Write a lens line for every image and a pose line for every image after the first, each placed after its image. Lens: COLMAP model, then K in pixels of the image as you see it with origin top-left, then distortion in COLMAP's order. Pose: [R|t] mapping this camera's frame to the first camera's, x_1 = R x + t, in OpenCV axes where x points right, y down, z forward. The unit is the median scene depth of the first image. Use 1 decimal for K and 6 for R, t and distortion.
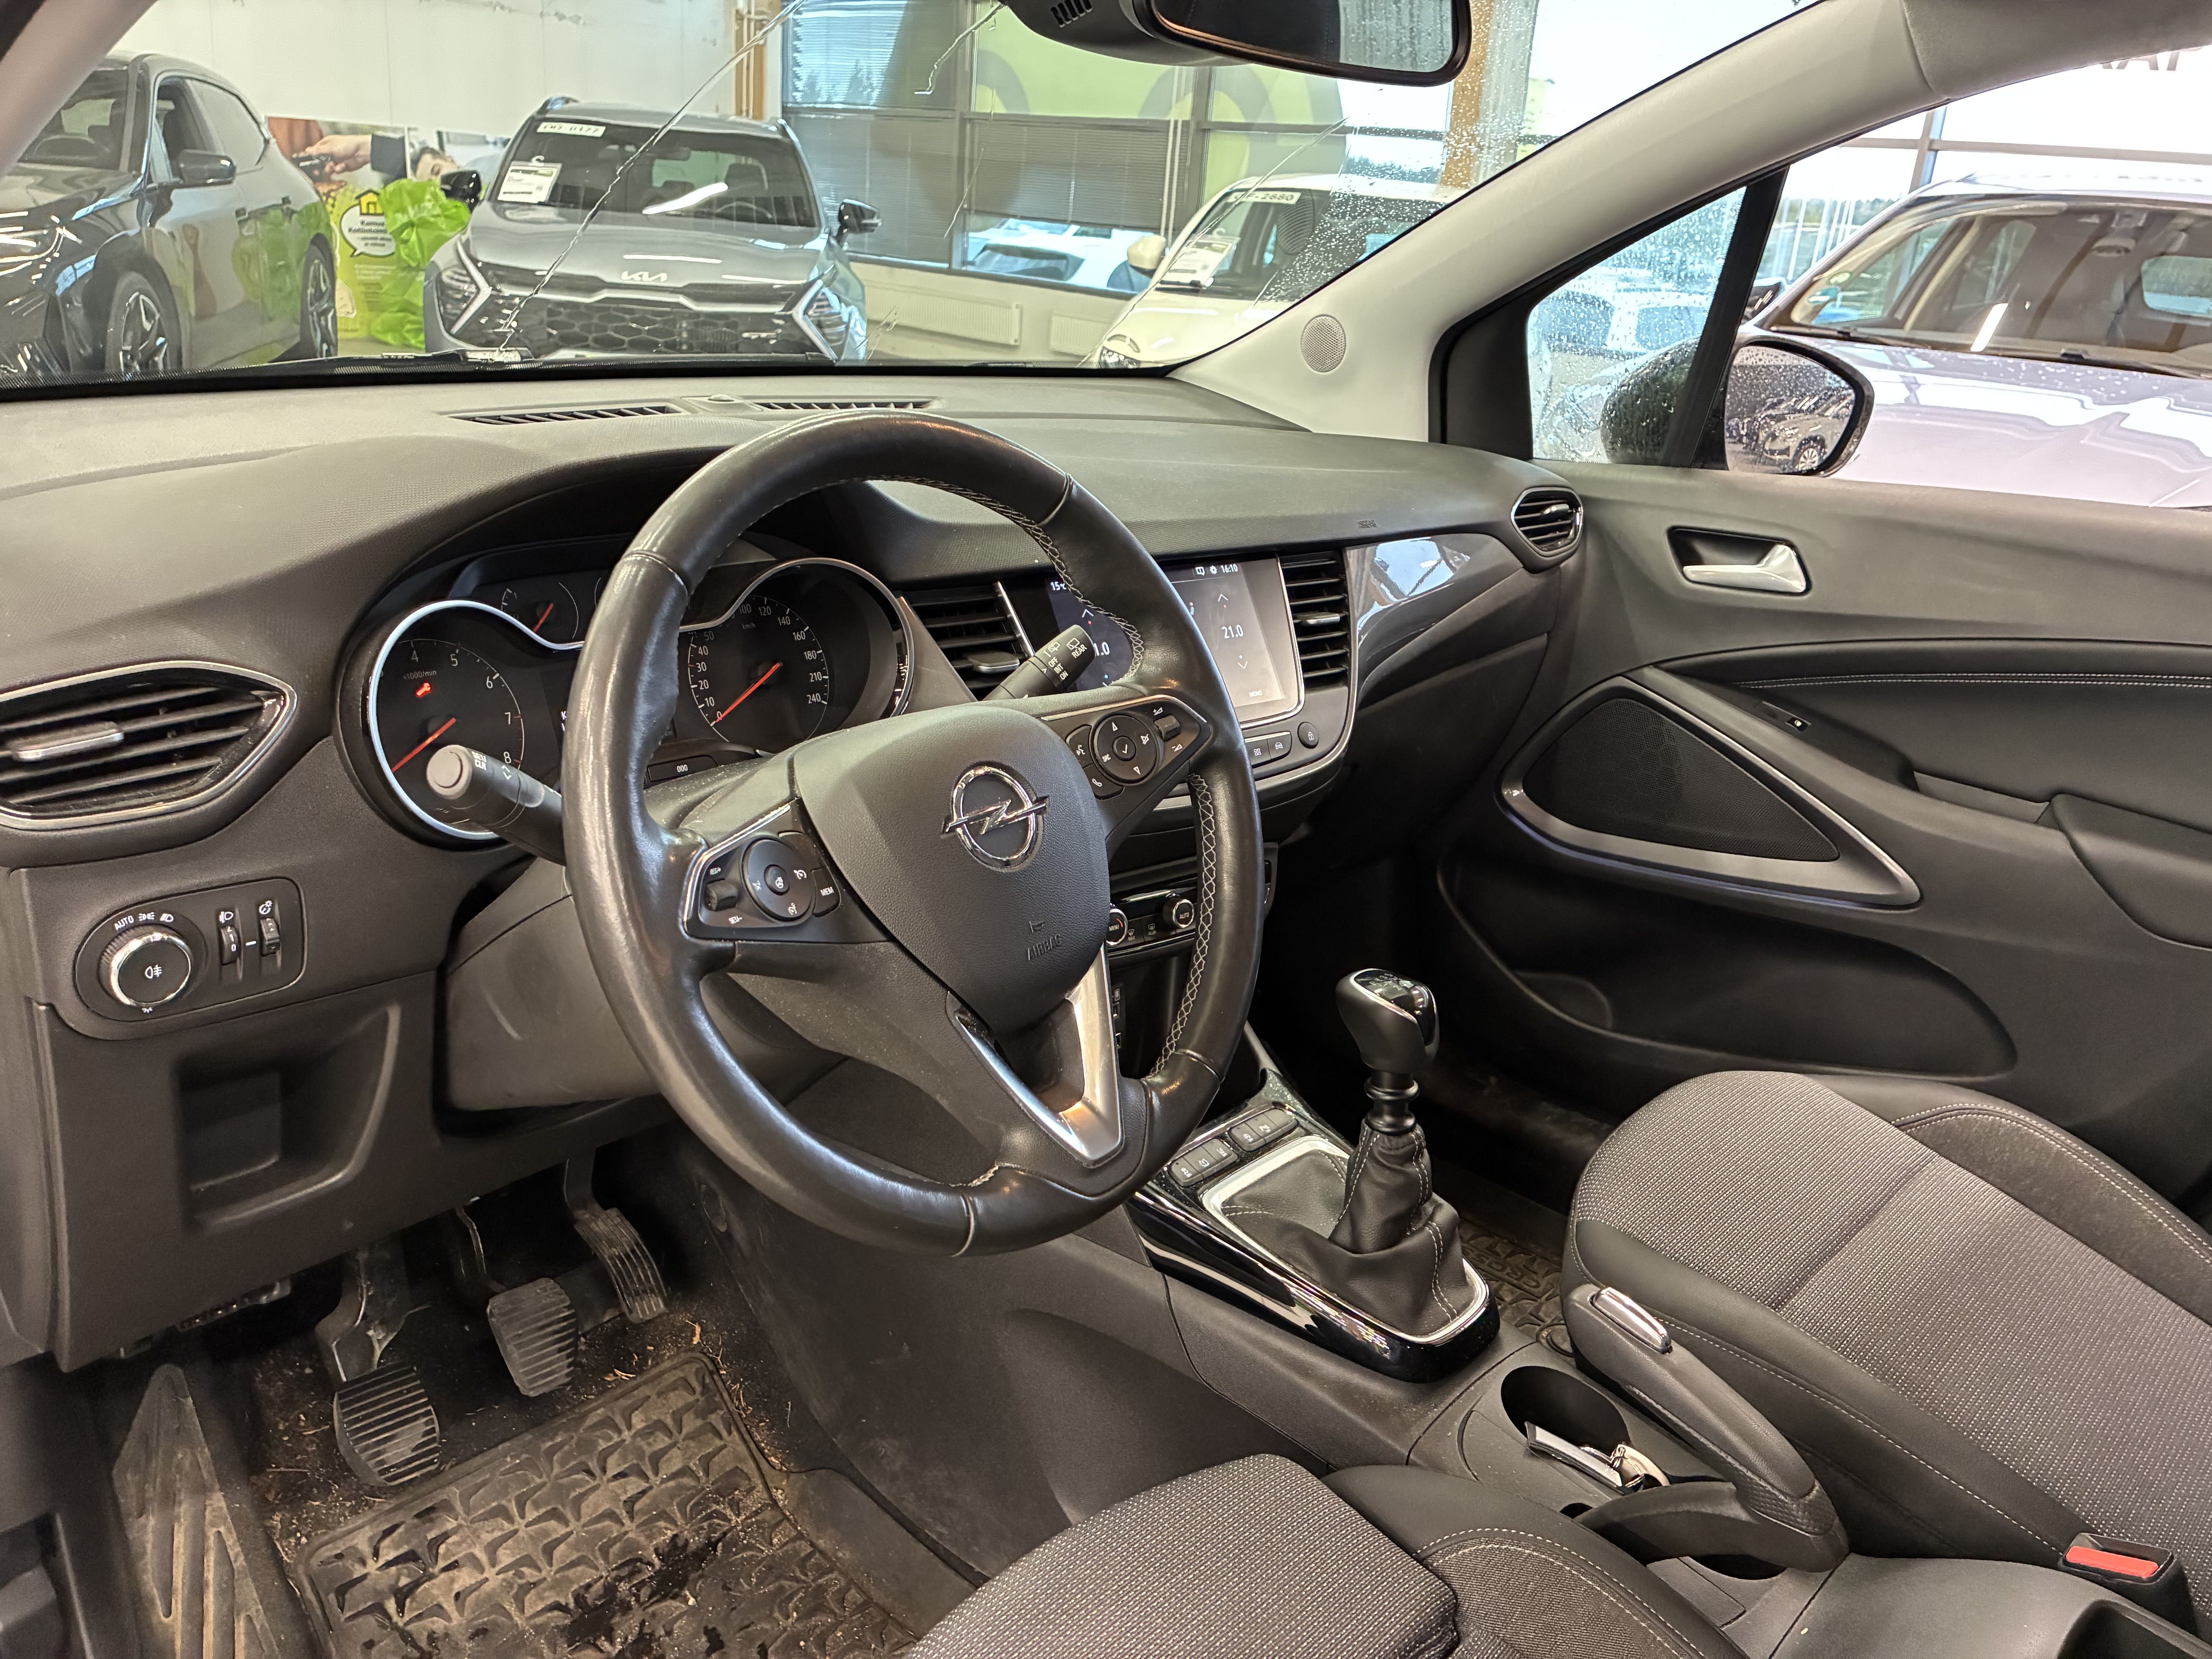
lens RADIAL K [[1681.8, 0, 1106.5], [0, 1681.8, 843.8], [0, 0, 1]] dist [0.004049, -0.004280]
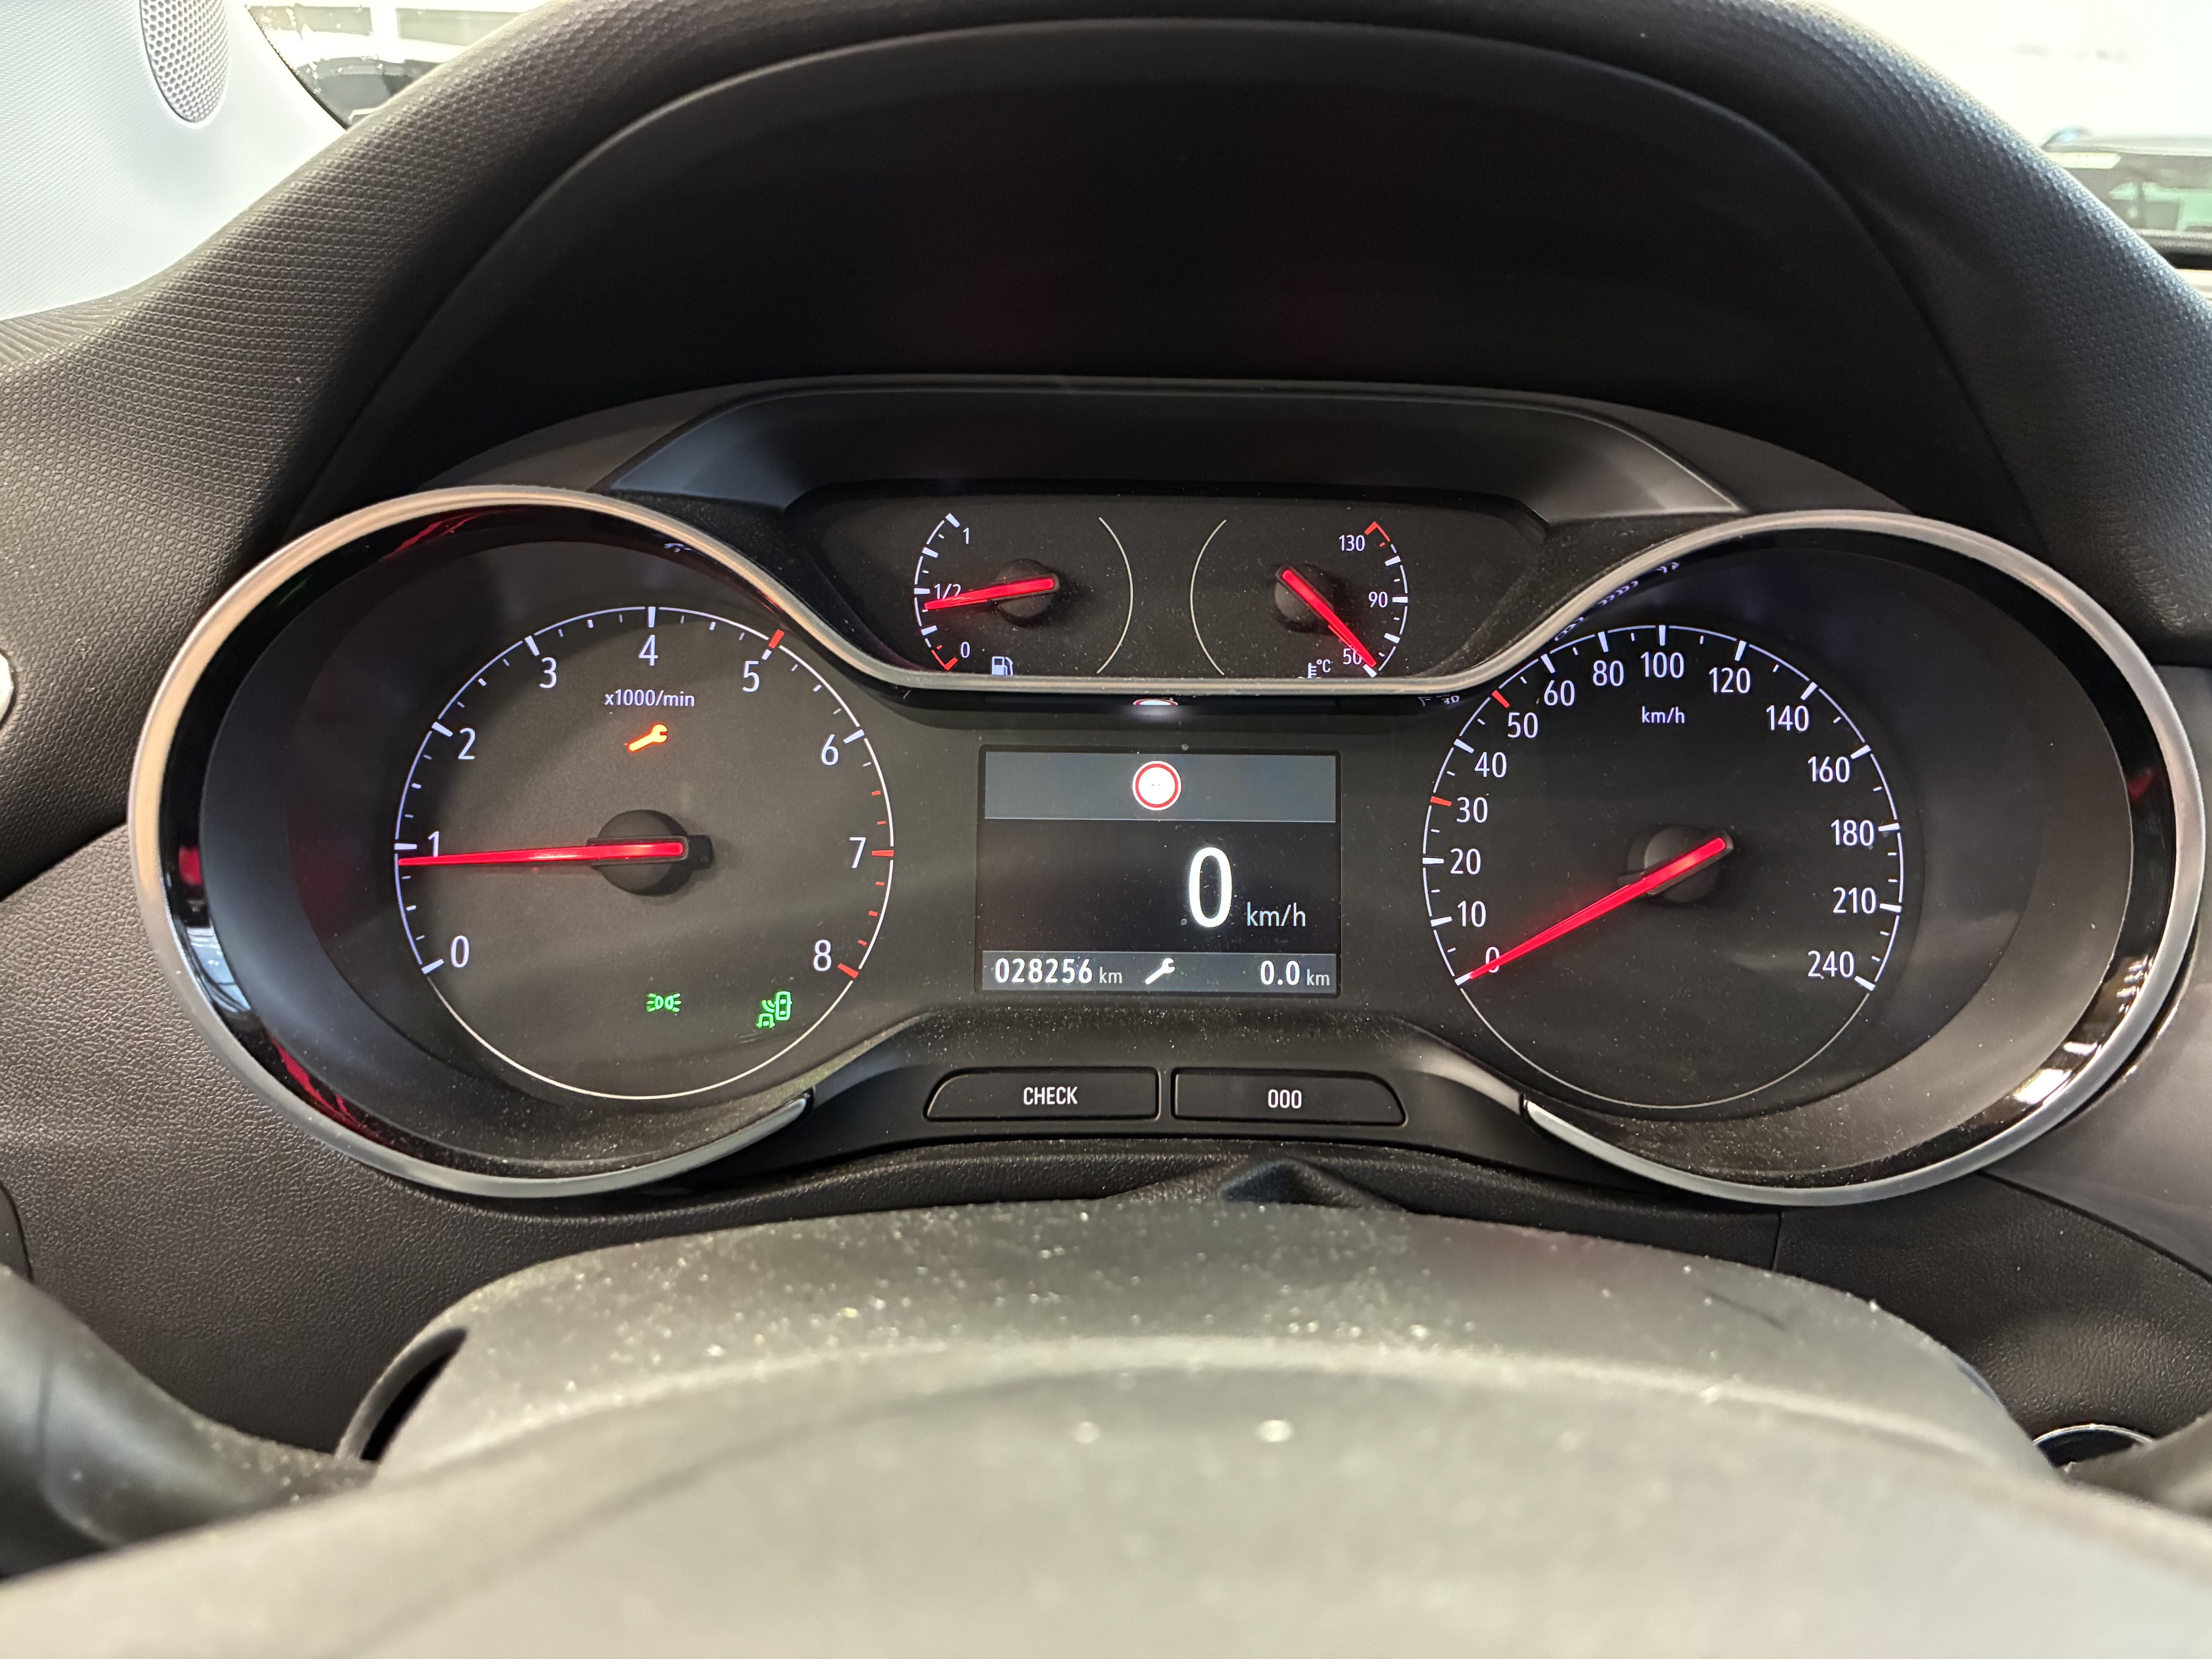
lens RADIAL K [[1681.8, 0, 1103.4], [0, 1681.8, 834.3], [0, 0, 1]] dist [0.004049, -0.004280]
pose [[0.708685, 0.205955, -0.674794, -0.062177], [-0.228557, 0.971884, 0.056594, -0.102001], [0.667478, 0.114122, 0.735833, 0.696557]]
